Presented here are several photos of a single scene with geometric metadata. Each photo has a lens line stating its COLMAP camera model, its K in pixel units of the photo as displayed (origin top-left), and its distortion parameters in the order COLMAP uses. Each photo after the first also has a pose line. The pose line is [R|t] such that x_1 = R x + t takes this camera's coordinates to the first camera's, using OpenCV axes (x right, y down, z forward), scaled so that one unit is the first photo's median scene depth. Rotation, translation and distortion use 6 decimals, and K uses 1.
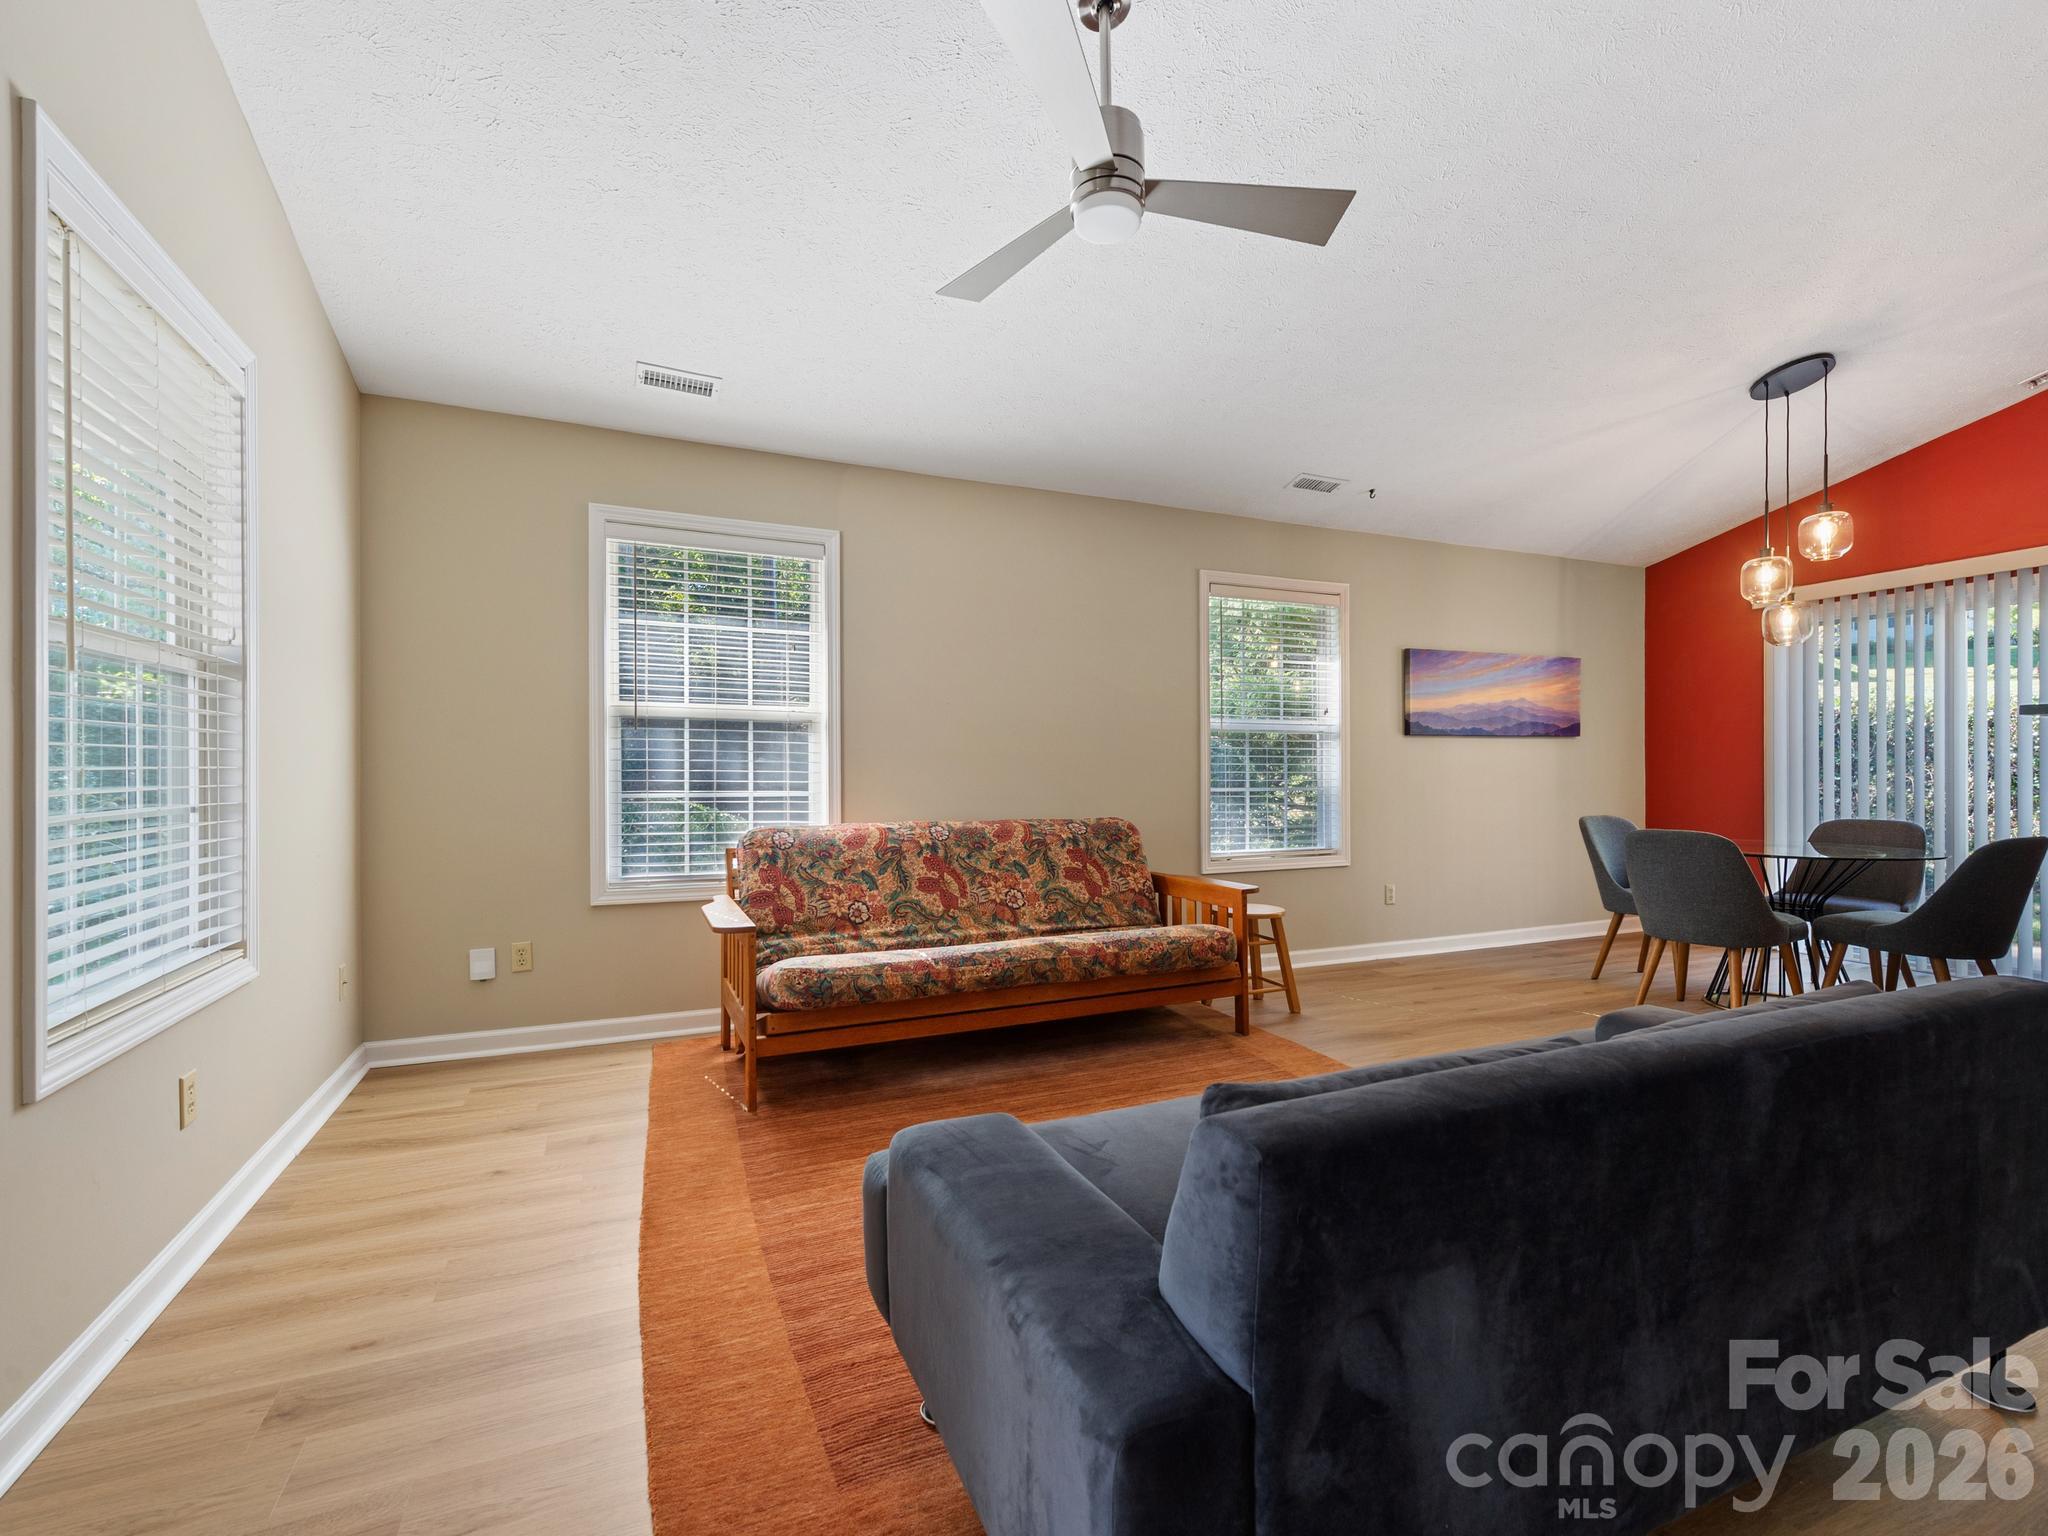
lens RADIAL K [[923.5, 0, 1024.0], [0, 923.5, 768.0], [0, 0, 1]] dist [0.002475, -0.000607]
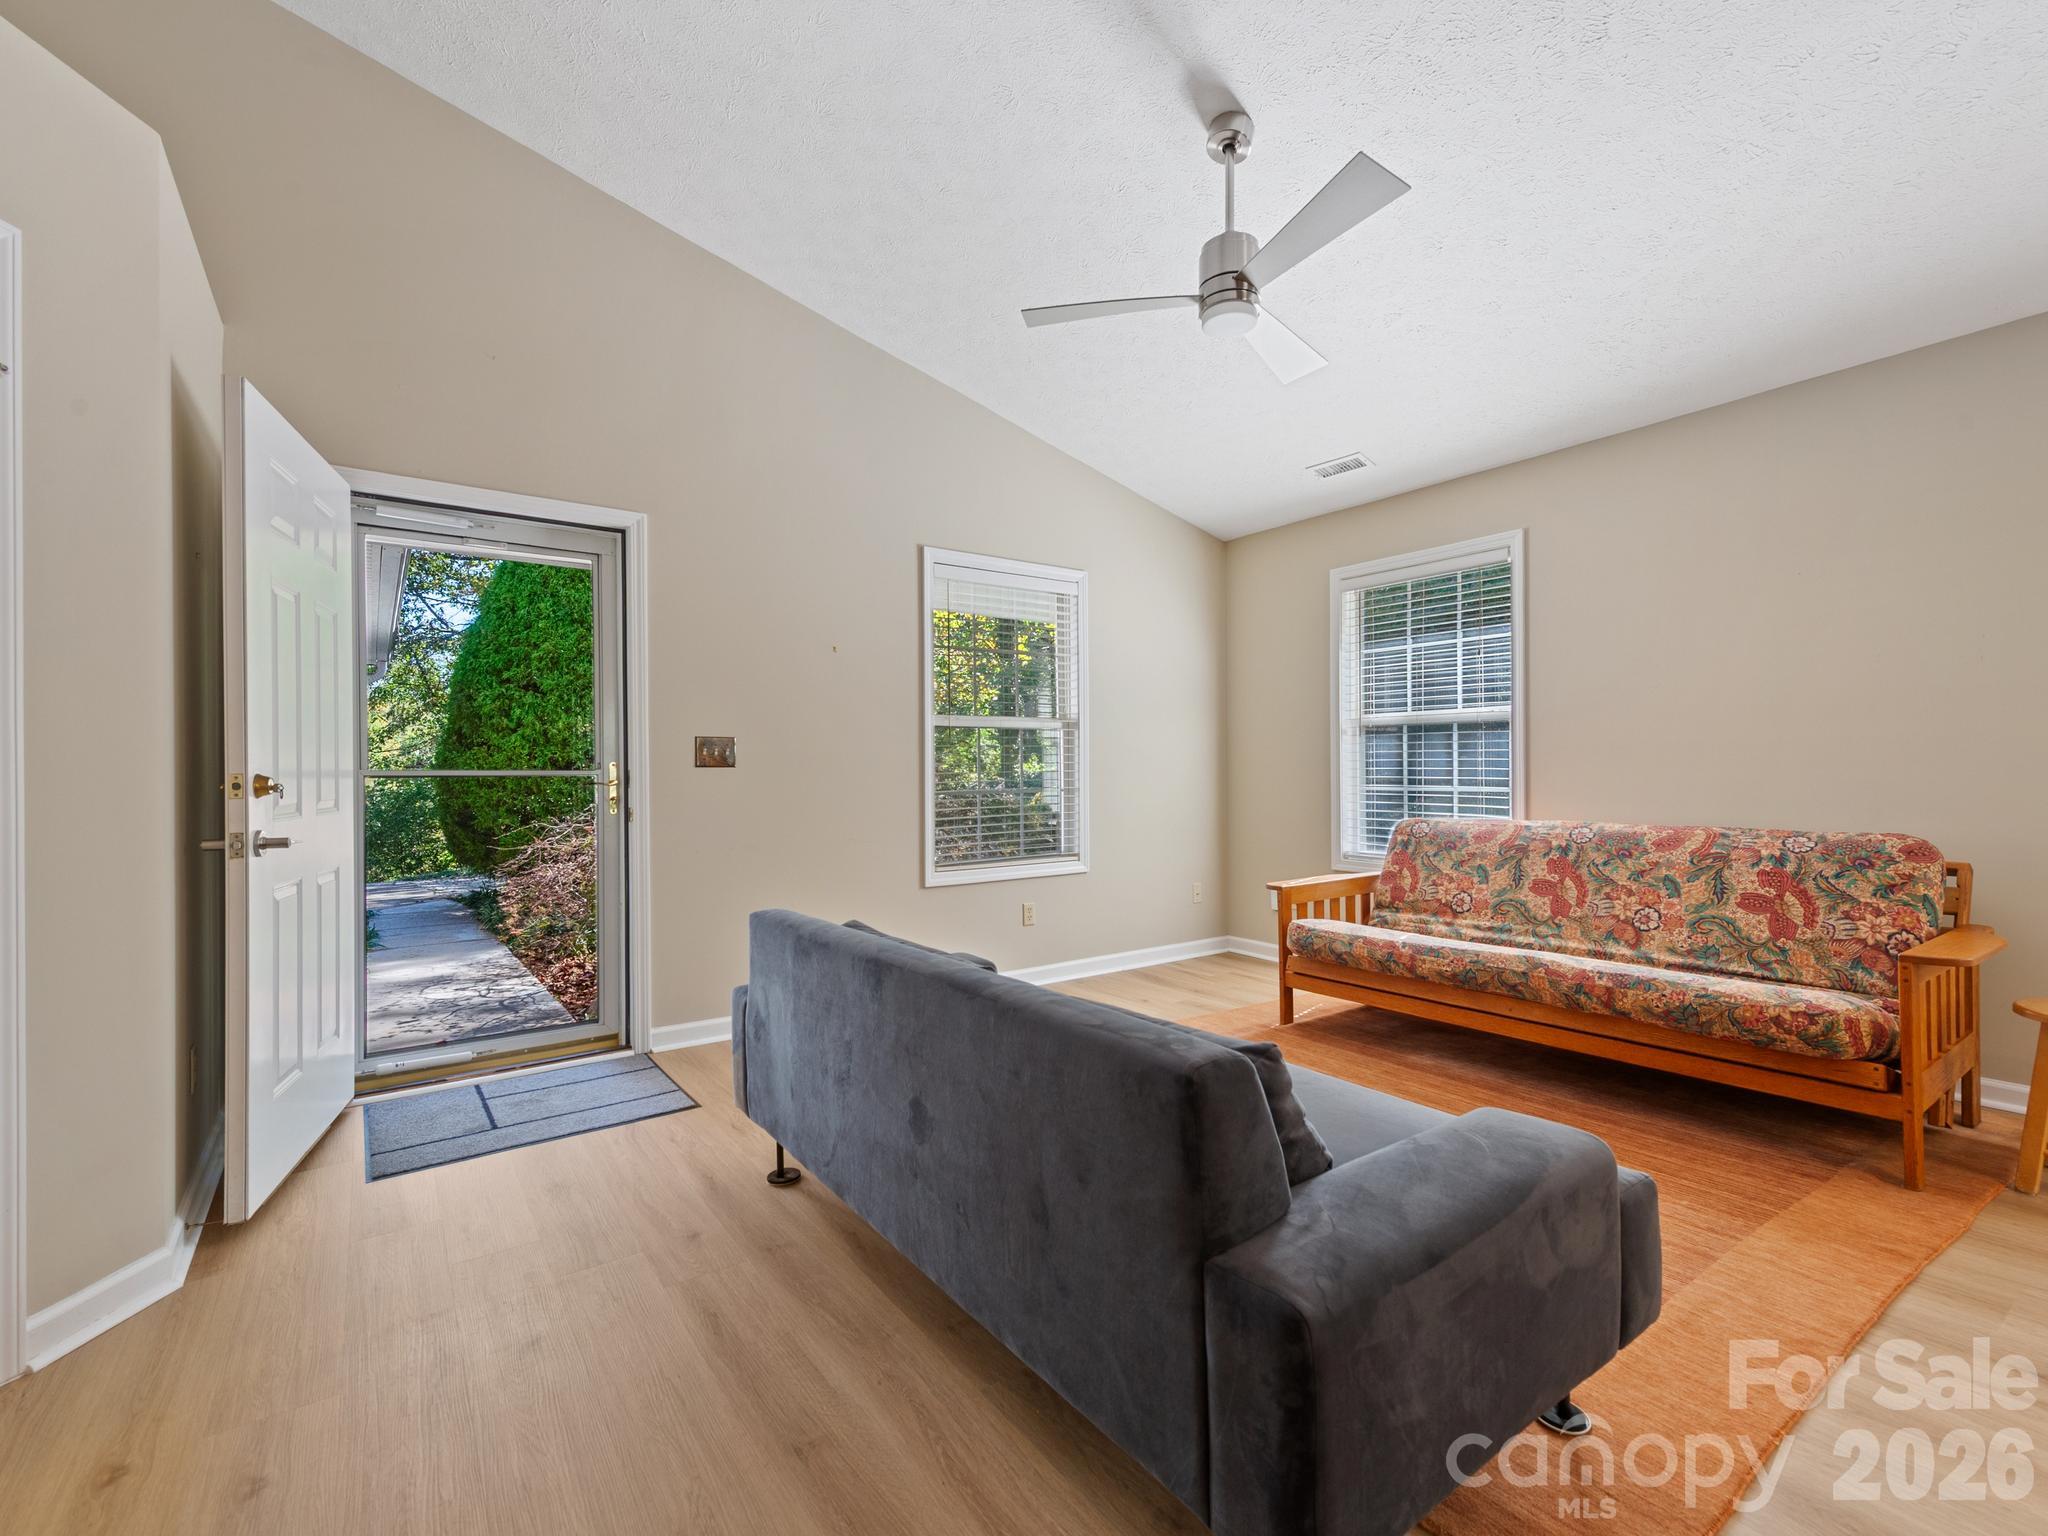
lens RADIAL K [[923.5, 0, 1024.0], [0, 923.5, 768.0], [0, 0, 1]] dist [0.002475, -0.000607]
pose [[0.185193, -0.006397, -0.982681, 0.746169], [0.015352, 0.999876, -0.003616, -0.001222], [0.982582, -0.014417, 0.185268, 0.304710]]
